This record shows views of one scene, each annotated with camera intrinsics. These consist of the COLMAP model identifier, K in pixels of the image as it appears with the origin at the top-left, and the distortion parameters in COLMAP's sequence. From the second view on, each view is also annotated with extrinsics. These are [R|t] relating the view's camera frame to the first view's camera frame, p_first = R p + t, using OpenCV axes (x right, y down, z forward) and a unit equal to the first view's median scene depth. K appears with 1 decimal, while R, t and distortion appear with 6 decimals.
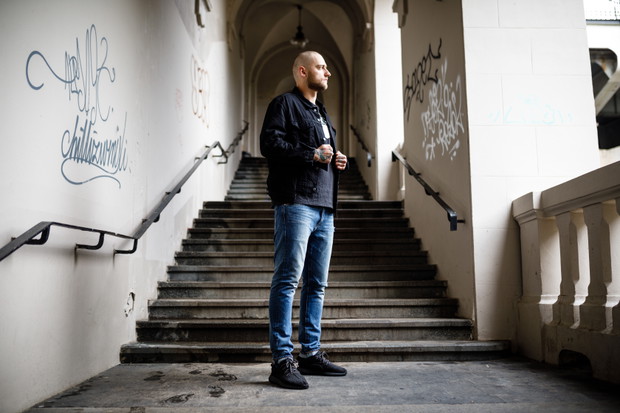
lens RADIAL K [[606.9, 0, 310.0], [0, 606.9, 206.5], [0, 0, 1]] dist [-0.025418, -0.001641]
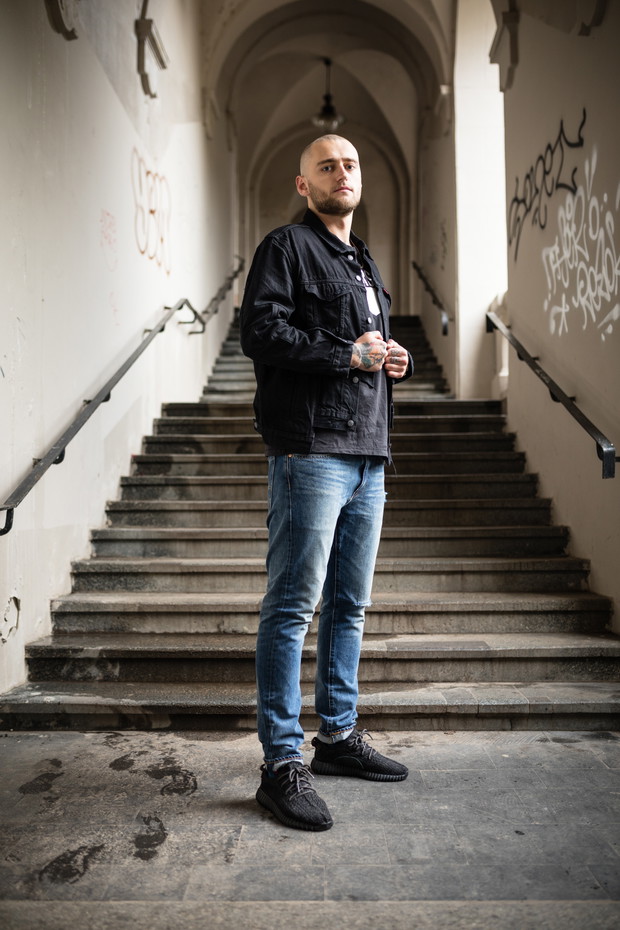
lens RADIAL K [[910.4, 0, 310.0], [0, 910.4, 465.0], [0, 0, 1]] dist [-0.025418, -0.001641]
pose [[0.999064, -0.002741, -0.043160, 0.007078], [0.006868, 0.995381, 0.095757, -0.041775], [0.042698, -0.095963, 0.994469, 0.160942]]
